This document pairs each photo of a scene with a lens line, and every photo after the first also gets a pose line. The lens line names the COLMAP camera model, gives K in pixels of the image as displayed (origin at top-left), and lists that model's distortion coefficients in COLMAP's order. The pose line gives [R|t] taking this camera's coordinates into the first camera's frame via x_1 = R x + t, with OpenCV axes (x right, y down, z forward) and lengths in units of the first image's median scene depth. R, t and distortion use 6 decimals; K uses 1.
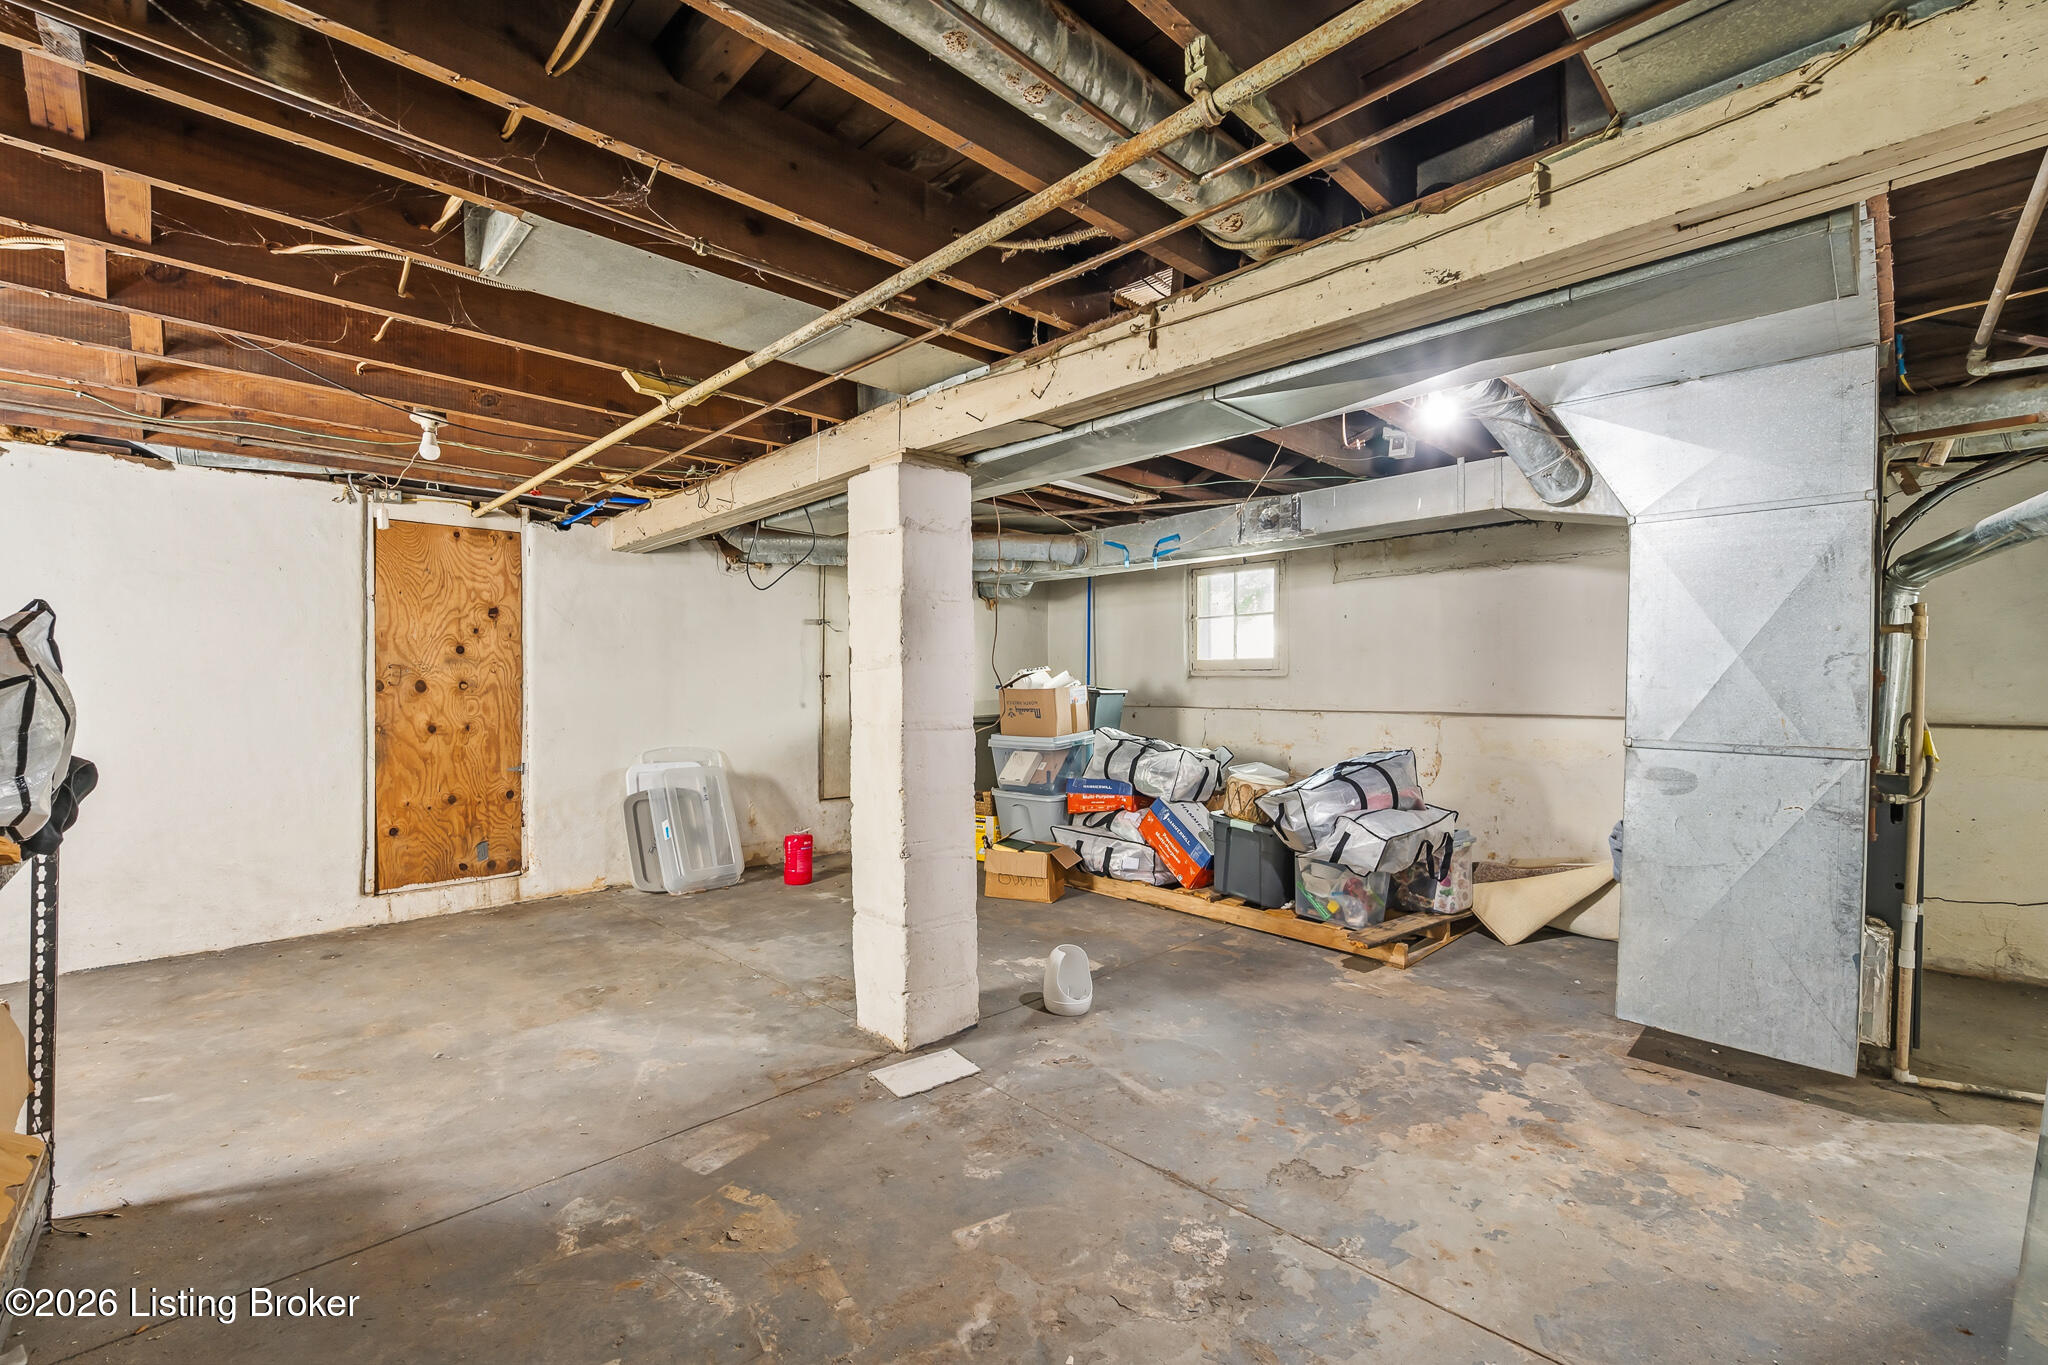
lens RADIAL K [[858.3, 0, 1026.2], [0, 858.3, 687.2], [0, 0, 1]] dist [0.001798, 0.000002]
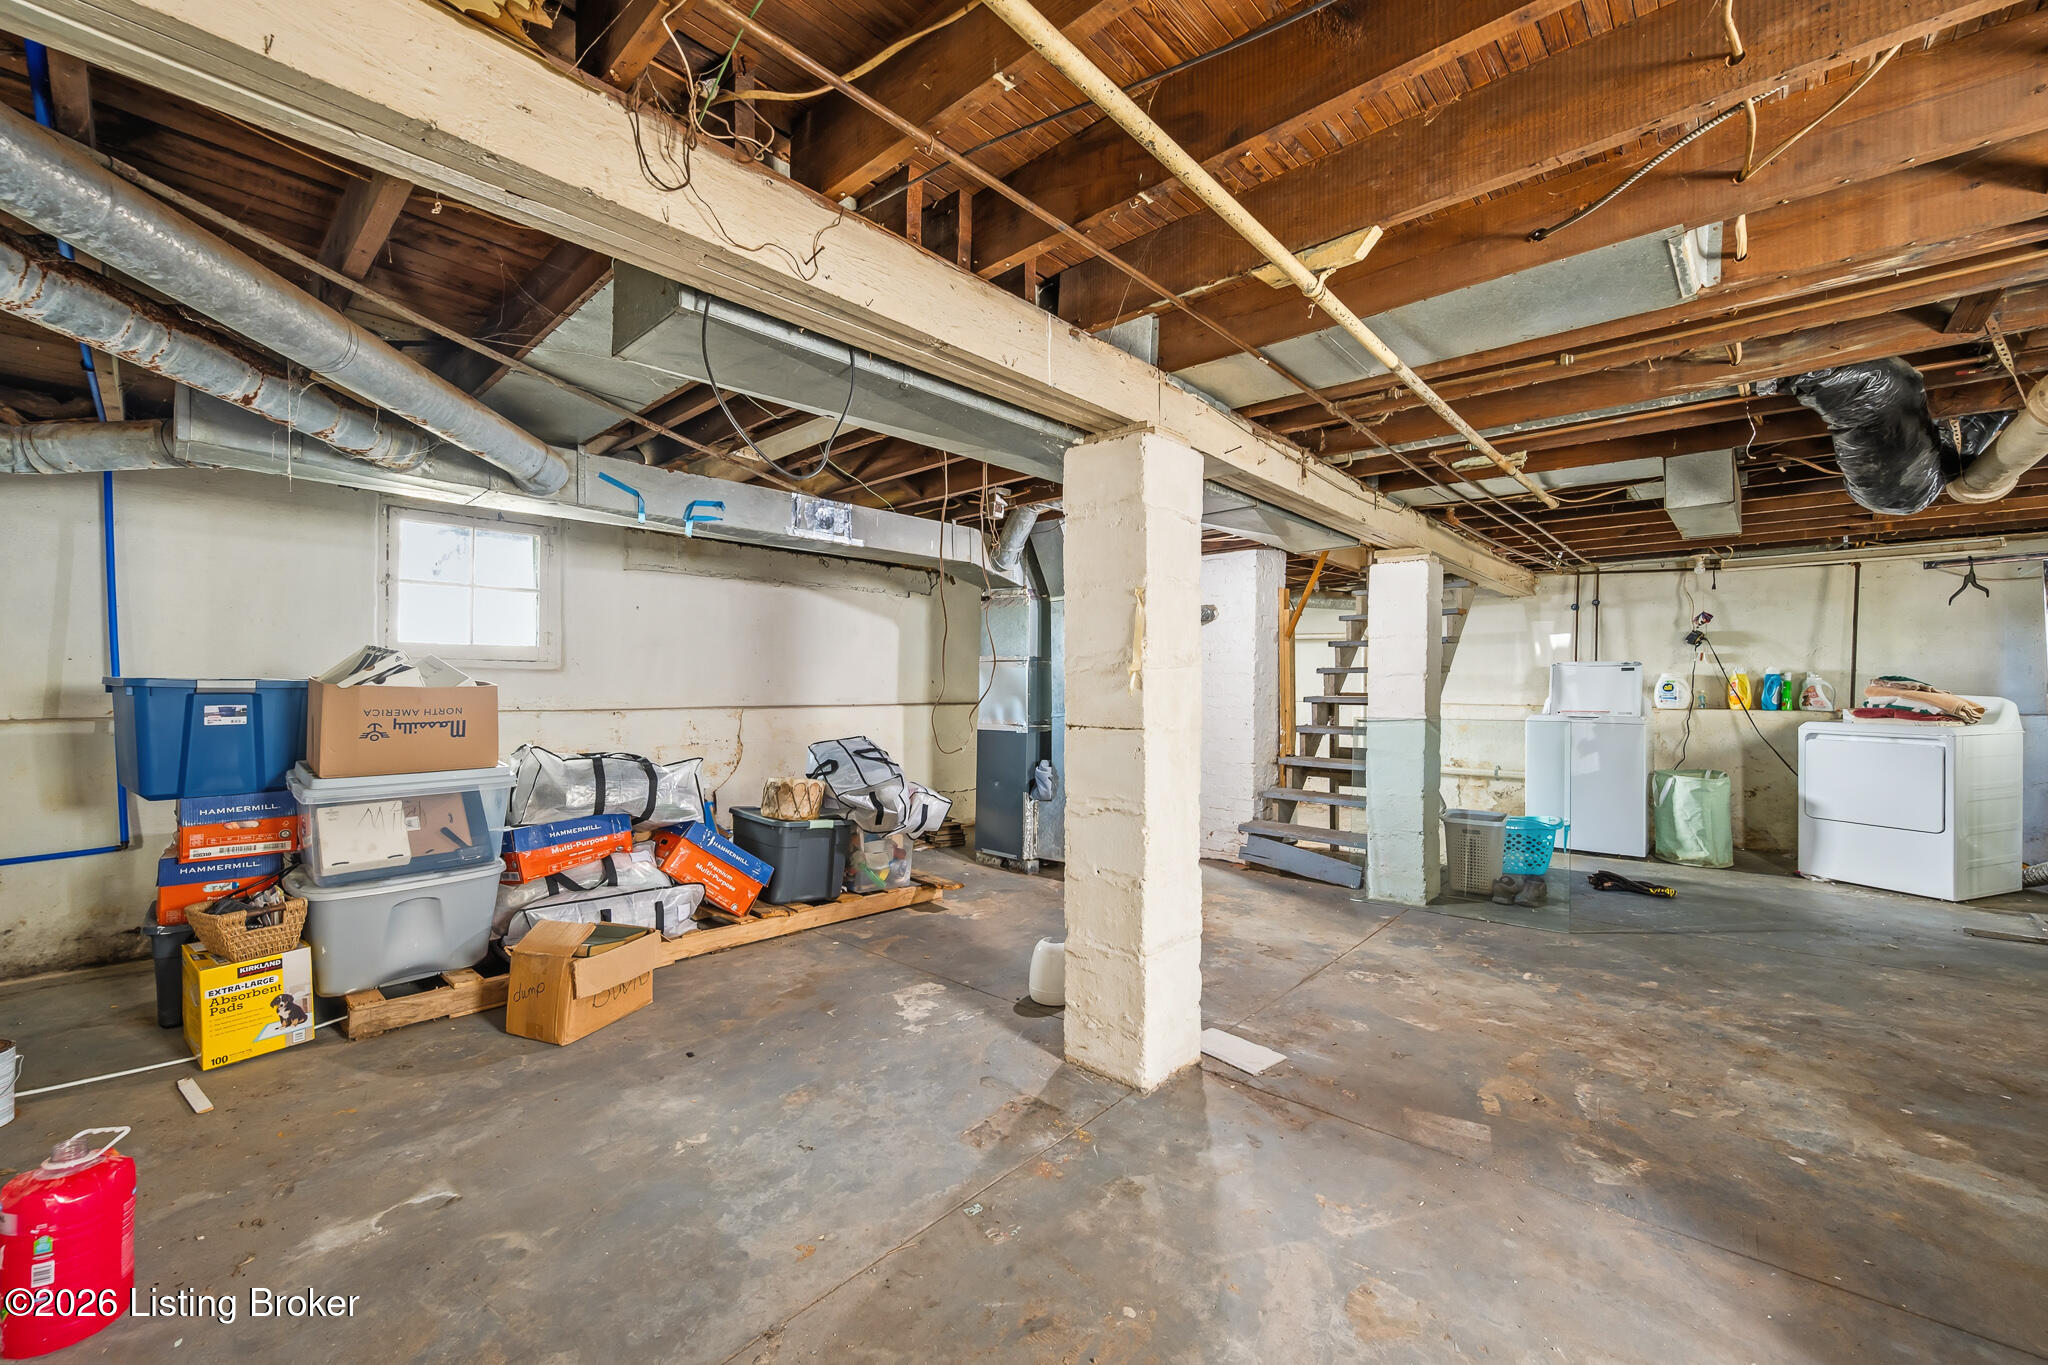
lens RADIAL K [[800.4, 0, 1017.4], [0, 800.4, 691.3], [0, 0, 1]] dist [0.000536, -0.000025]
pose [[-0.046609, -0.010884, 0.998854, -0.864085], [-0.006108, 0.999925, 0.010611, -0.004497], [-0.998895, -0.005607, -0.046672, 1.041109]]
